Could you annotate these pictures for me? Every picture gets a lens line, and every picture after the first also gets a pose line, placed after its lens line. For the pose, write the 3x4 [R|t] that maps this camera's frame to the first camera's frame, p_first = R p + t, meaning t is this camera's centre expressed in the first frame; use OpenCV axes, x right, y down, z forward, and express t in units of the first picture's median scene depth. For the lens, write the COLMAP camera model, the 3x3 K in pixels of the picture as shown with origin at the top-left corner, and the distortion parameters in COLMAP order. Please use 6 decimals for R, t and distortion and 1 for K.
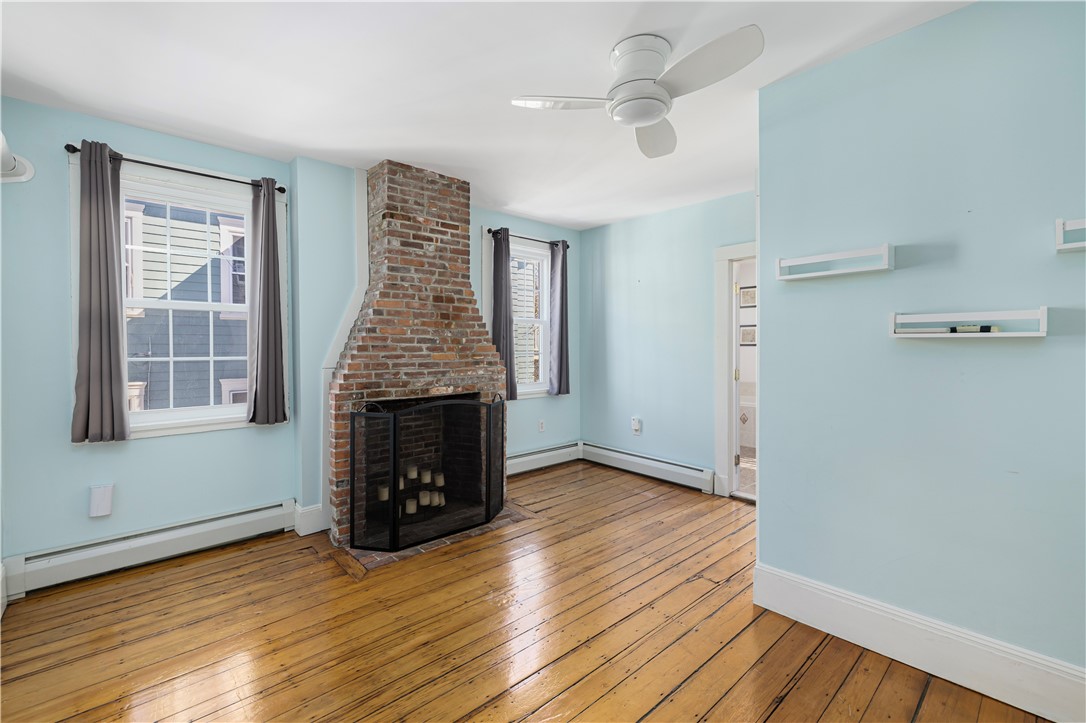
lens RADIAL K [[465.5, 0, 535.5], [0, 465.5, 353.8], [0, 0, 1]] dist [0.002426, 0.000476]
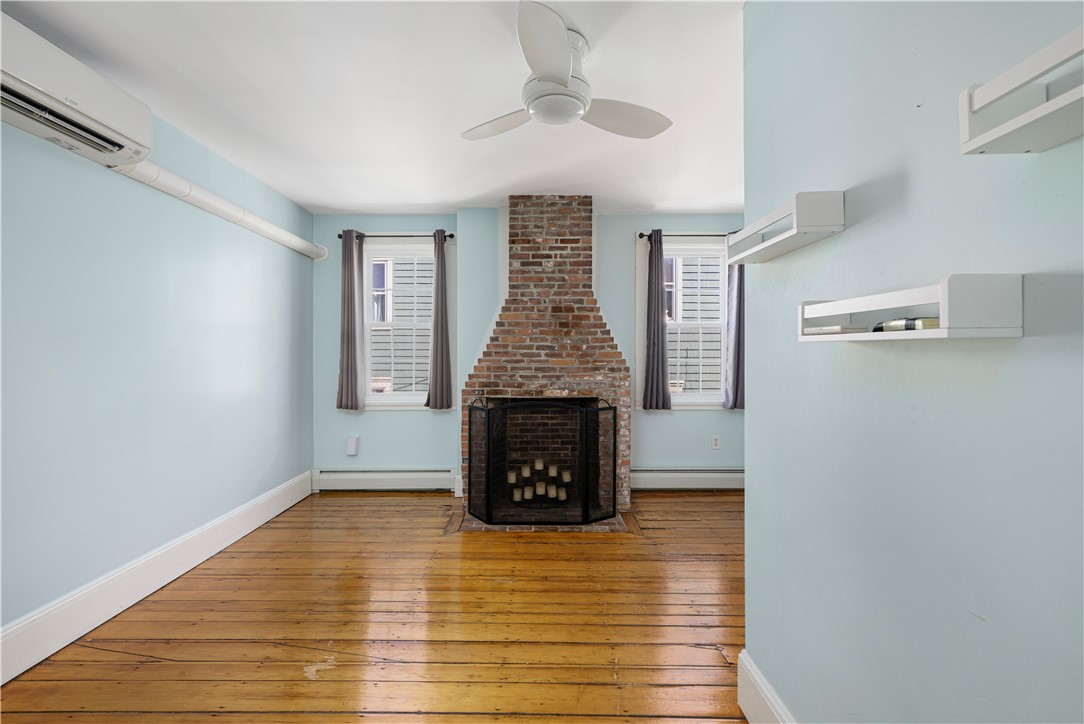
lens RADIAL K [[464.7, 0, 541.0], [0, 464.7, 353.4], [0, 0, 1]] dist [0.002426, 0.000476]
pose [[0.745910, 0.004456, -0.666031, 0.513904], [-0.012925, 0.999886, -0.007786, -0.005557], [0.665921, 0.014416, 0.745883, 0.167690]]
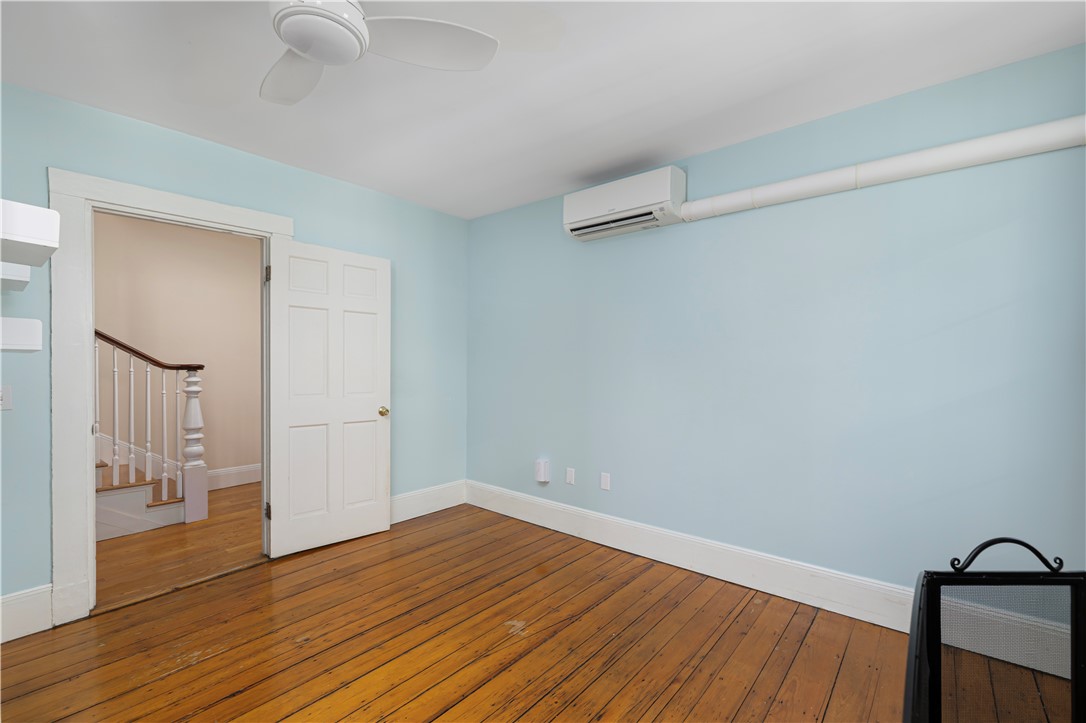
lens RADIAL K [[465.5, 0, 530.6], [0, 465.5, 375.0], [0, 0, 1]] dist [0.002426, 0.000476]
pose [[-0.992805, 0.005167, -0.119627, -0.010518], [0.002294, 0.999706, 0.024143, -0.006134], [0.119717, 0.023695, -0.992525, 1.093854]]
